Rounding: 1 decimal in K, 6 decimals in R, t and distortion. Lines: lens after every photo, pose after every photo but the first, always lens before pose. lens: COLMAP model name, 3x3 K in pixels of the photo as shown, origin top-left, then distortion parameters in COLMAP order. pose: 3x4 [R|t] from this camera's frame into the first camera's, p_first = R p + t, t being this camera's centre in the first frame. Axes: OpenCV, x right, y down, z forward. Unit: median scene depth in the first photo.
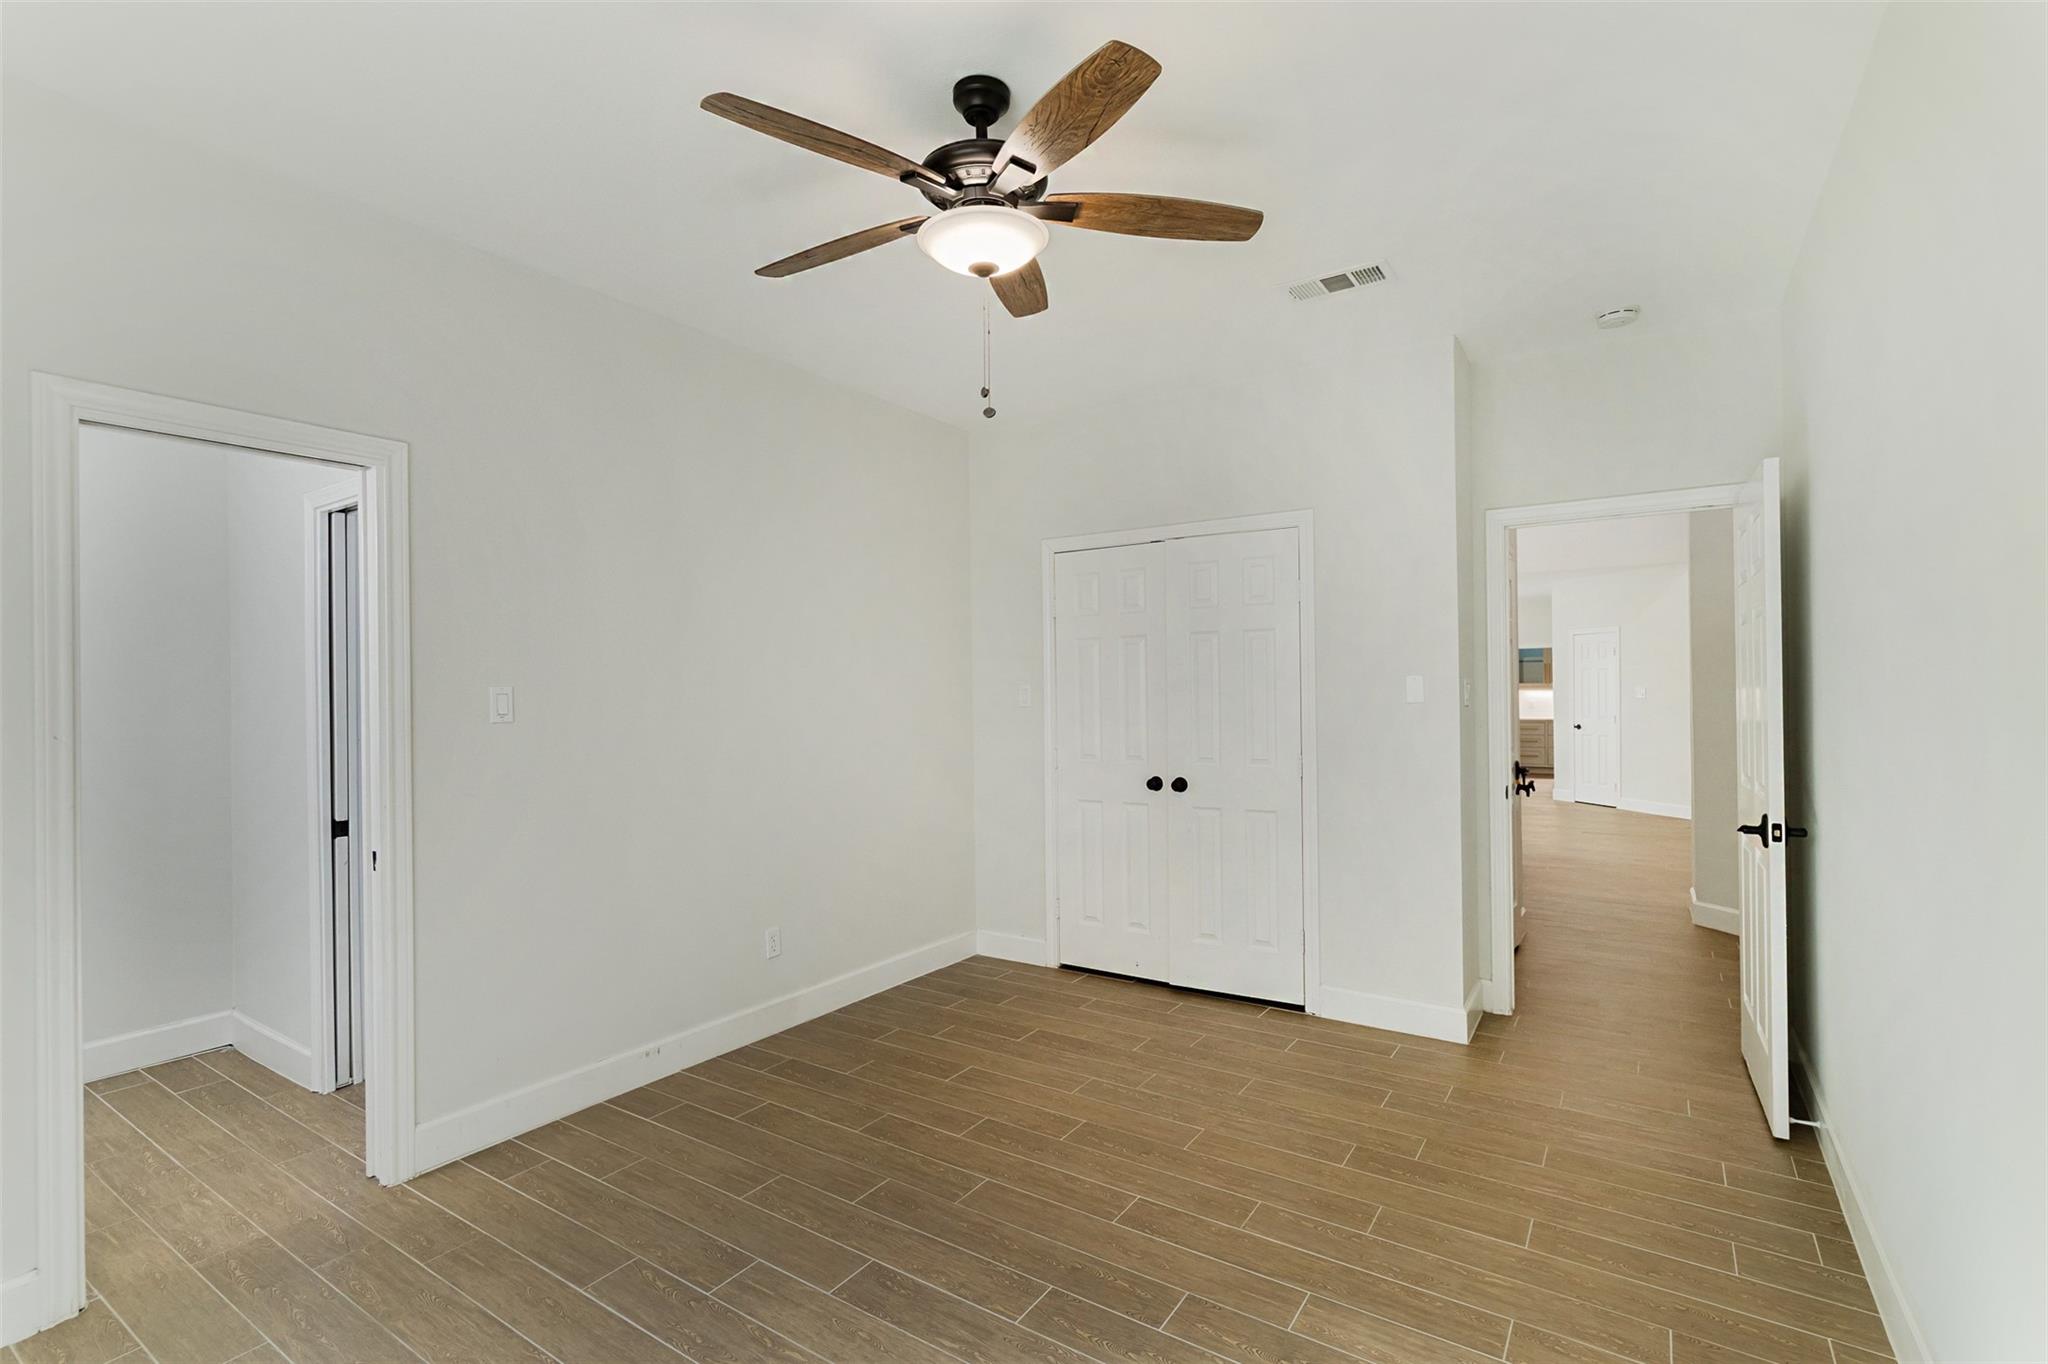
lens RADIAL K [[939.5, 0, 1030.6], [0, 939.5, 680.0], [0, 0, 1]] dist [0.000967, 0.000335]
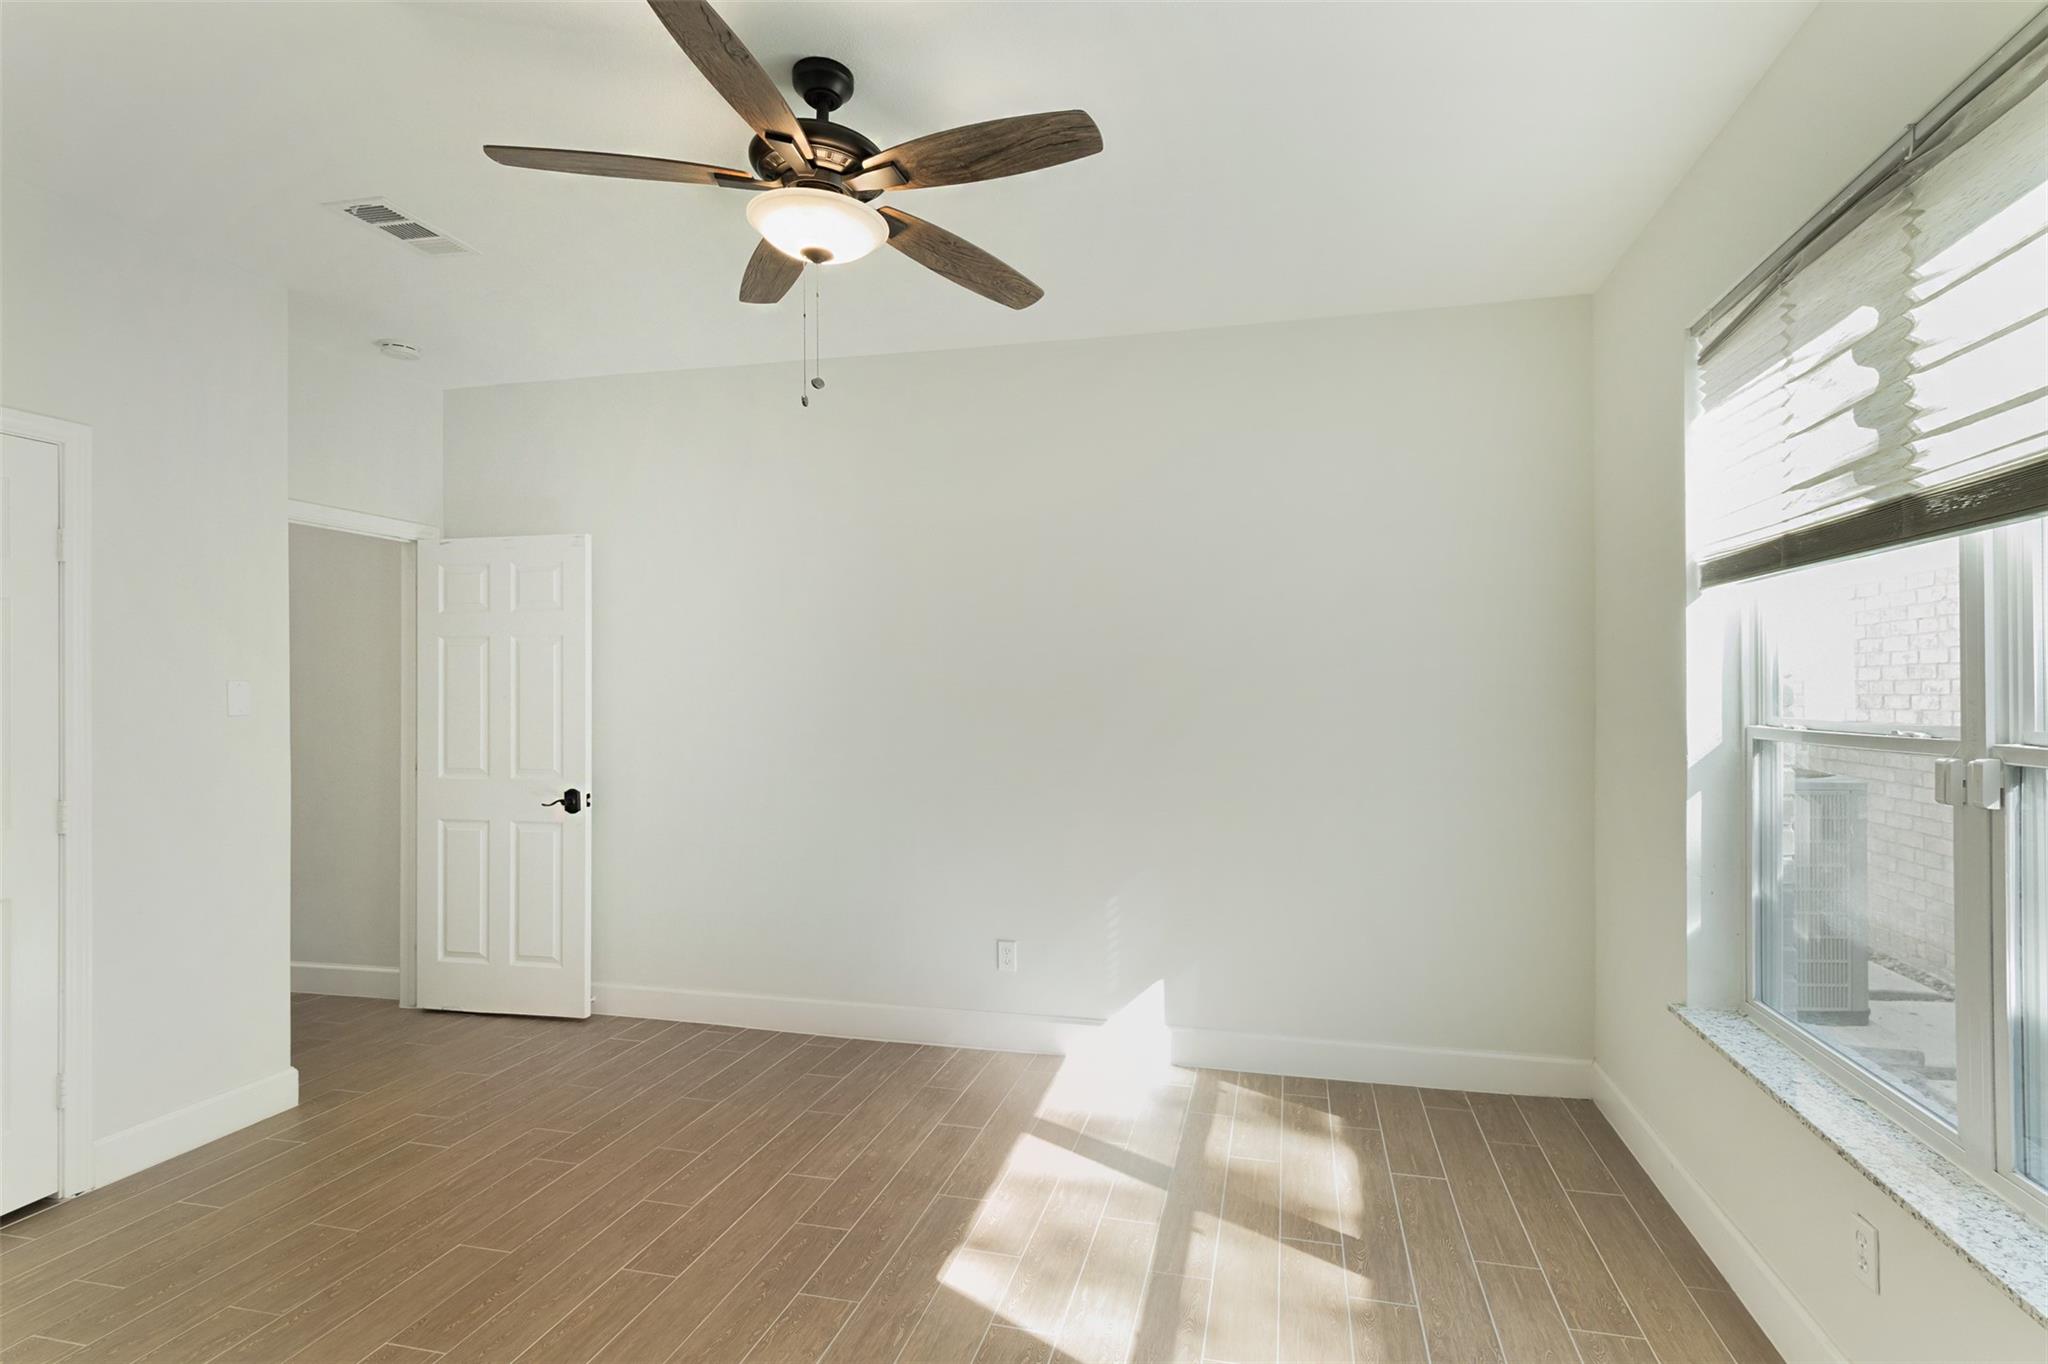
lens RADIAL K [[939.5, 0, 1032.3], [0, 939.5, 693.3], [0, 0, 1]] dist [0.000967, 0.000335]
pose [[-0.311958, 0.011467, 0.950027, -0.809074], [-0.001440, 0.999920, -0.012542, 0.020253], [-0.950095, -0.005281, -0.311917, 0.870882]]
